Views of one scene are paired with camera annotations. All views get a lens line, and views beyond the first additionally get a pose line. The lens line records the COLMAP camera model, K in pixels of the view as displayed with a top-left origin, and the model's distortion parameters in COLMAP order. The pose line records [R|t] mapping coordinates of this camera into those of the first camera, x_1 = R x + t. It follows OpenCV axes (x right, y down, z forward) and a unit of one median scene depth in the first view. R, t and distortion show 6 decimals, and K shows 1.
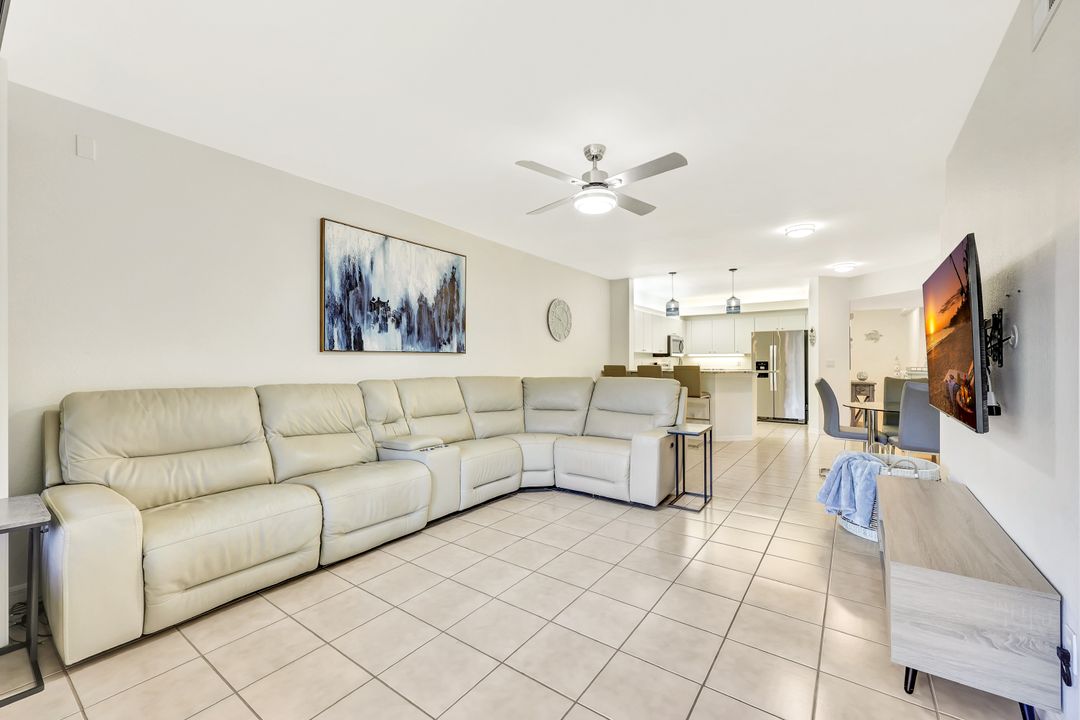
lens RADIAL K [[437.6, 0, 530.2], [0, 437.6, 361.0], [0, 0, 1]] dist [0.004963, -0.001541]
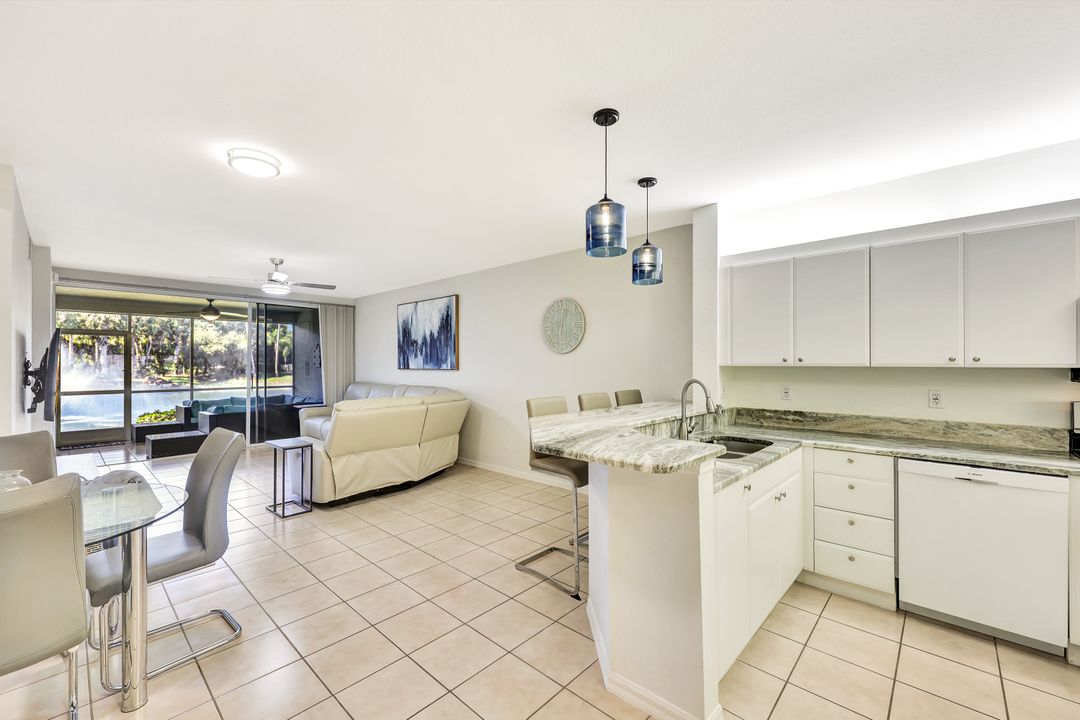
lens RADIAL K [[437.6, 0, 545.4], [0, 437.6, 361.8], [0, 0, 1]] dist [0.004963, -0.001541]
pose [[-0.099165, -0.004228, -0.995062, 1.240050], [-0.001298, 0.999991, -0.004120, -0.040419], [0.995070, 0.000883, -0.099169, 1.550415]]
